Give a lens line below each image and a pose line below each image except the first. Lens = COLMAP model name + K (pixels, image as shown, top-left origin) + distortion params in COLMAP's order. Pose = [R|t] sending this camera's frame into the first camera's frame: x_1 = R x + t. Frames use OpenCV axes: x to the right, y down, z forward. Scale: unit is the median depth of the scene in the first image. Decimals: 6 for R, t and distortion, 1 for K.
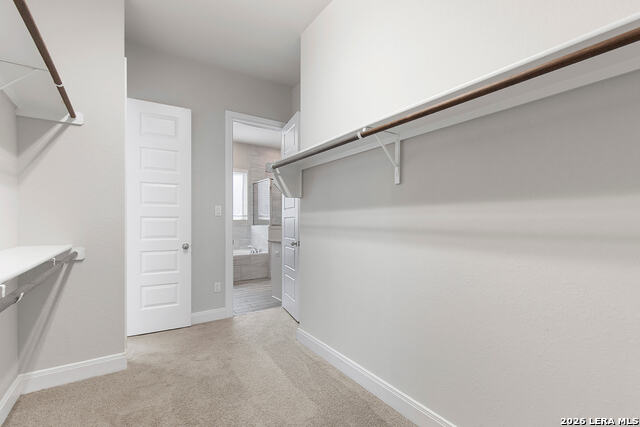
lens RADIAL K [[289.1, 0, 318.4], [0, 289.1, 216.8], [0, 0, 1]] dist [0.003840, 0.000465]
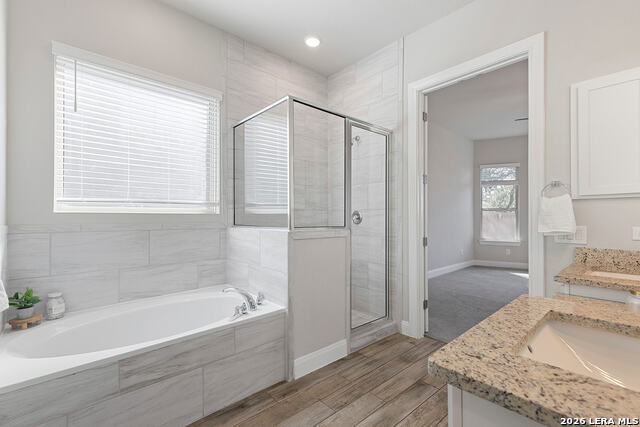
lens RADIAL K [[289.1, 0, 322.4], [0, 289.1, 215.6], [0, 0, 1]] dist [0.003840, 0.000465]
pose [[0.990895, -0.001457, 0.134626, -0.156869], [0.000844, 0.999989, 0.004609, 0.011351], [-0.134632, -0.004454, 0.990886, 0.578305]]
